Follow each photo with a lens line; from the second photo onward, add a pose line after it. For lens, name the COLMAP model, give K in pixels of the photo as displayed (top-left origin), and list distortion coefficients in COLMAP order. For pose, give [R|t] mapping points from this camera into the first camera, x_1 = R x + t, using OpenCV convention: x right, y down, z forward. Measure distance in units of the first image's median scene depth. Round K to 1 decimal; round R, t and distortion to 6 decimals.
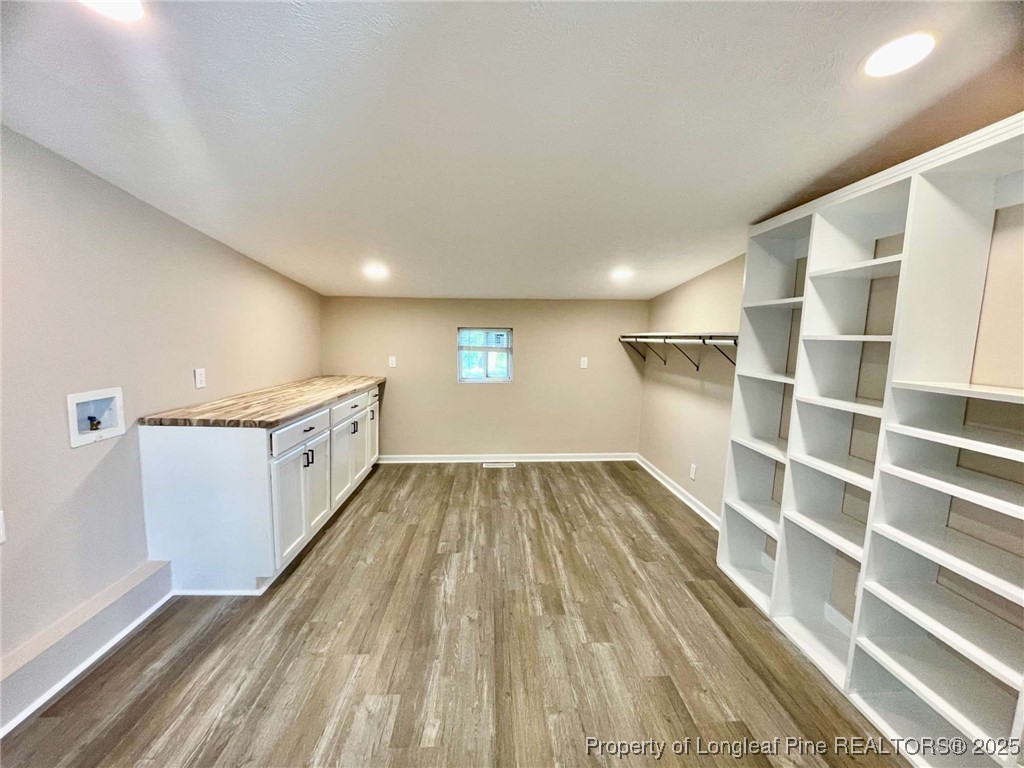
lens RADIAL K [[412.9, 0, 513.5], [0, 412.9, 385.3], [0, 0, 1]] dist [-0.003414, -0.000018]
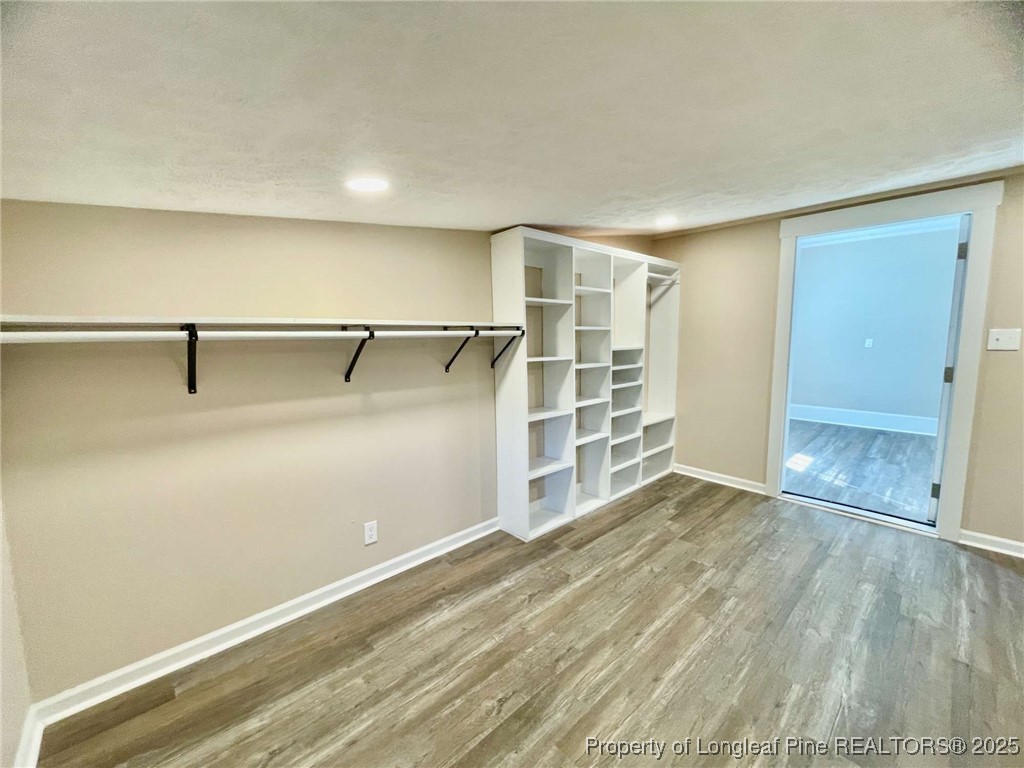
lens RADIAL K [[412.9, 0, 513.7], [0, 412.9, 385.9], [0, 0, 1]] dist [-0.003414, -0.000018]
pose [[-0.640471, -0.106305, 0.760589, -0.250137], [0.088855, 0.973465, 0.210881, -0.183384], [-0.762825, 0.202645, -0.614030, 1.578326]]
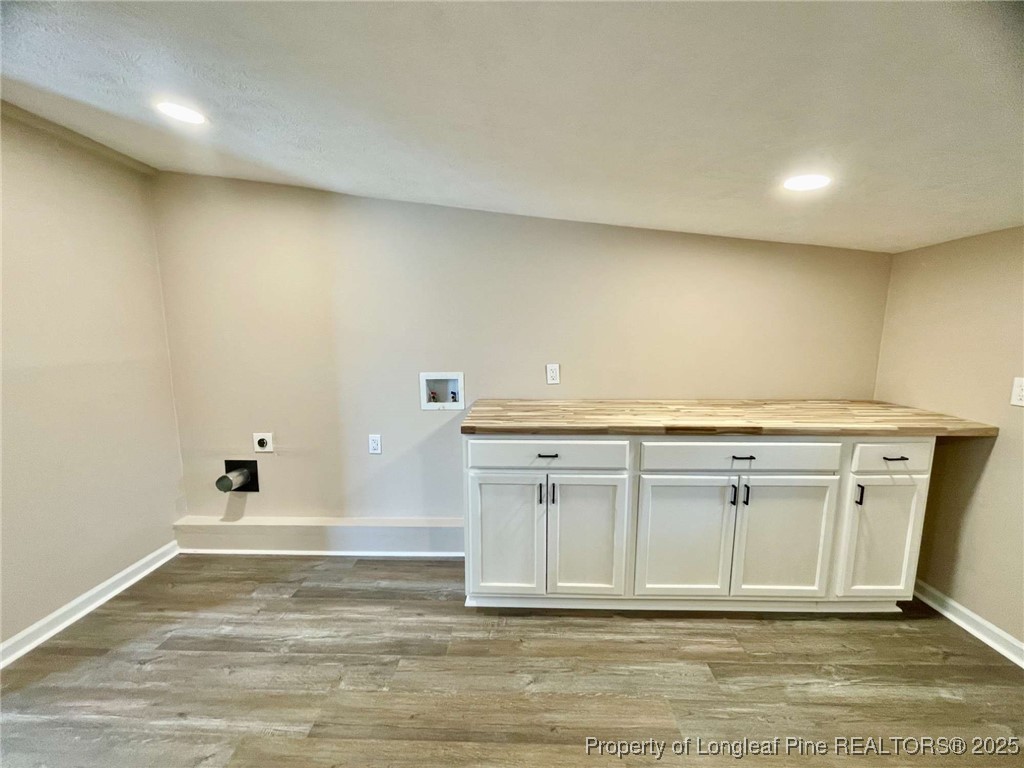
lens RADIAL K [[412.9, 0, 513.0], [0, 412.9, 383.3], [0, 0, 1]] dist [-0.003414, -0.000018]
pose [[-0.088176, 0.105215, -0.990533, 0.217493], [-0.113484, 0.986870, 0.114928, -0.095174], [0.989619, 0.122543, -0.075078, 0.952371]]
